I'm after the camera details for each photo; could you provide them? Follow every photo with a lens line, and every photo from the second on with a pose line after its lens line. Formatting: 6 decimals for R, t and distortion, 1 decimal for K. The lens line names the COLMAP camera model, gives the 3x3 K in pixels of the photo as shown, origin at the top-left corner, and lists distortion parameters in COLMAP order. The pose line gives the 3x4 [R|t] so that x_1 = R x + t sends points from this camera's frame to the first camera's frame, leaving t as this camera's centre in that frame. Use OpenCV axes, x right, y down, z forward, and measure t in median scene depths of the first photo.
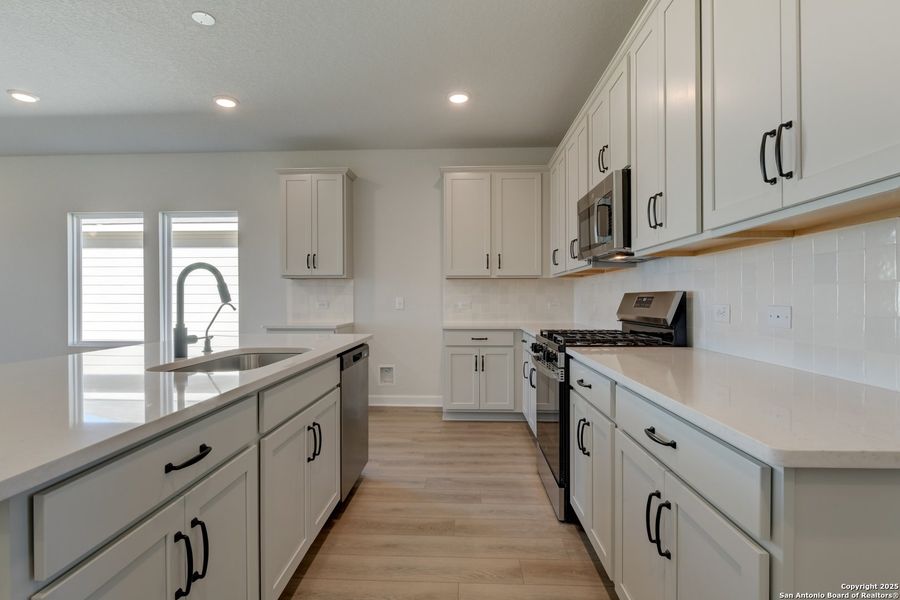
lens RADIAL K [[463.5, 0, 442.3], [0, 463.5, 299.6], [0, 0, 1]] dist [0.000333, -0.000457]
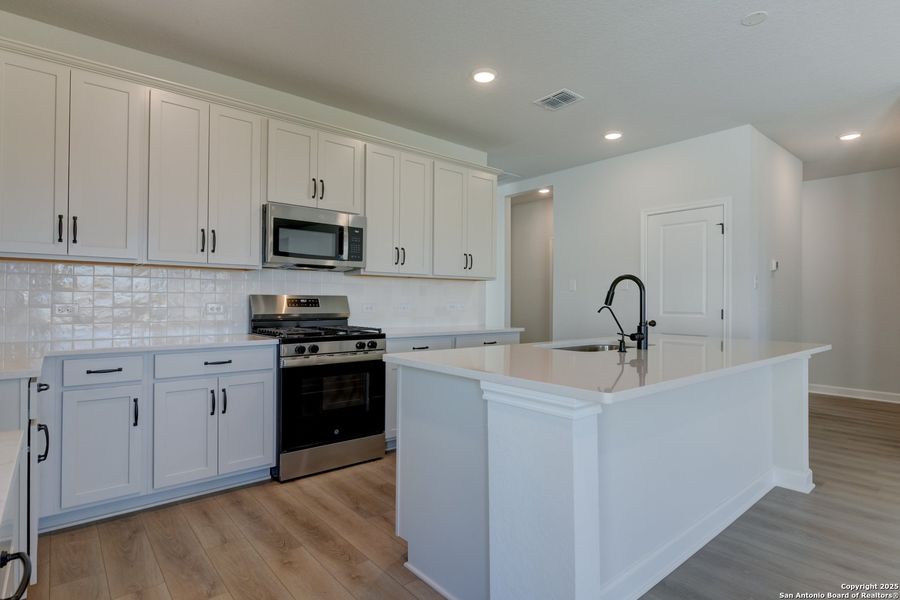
lens RADIAL K [[463.5, 0, 442.3], [0, 463.5, 299.6], [0, 0, 1]] dist [0.000333, -0.000457]
pose [[-0.677317, -0.002755, 0.735686, -0.671883], [-0.007847, 0.999963, -0.003479, -0.003210], [-0.735649, -0.008130, -0.677314, 1.342735]]
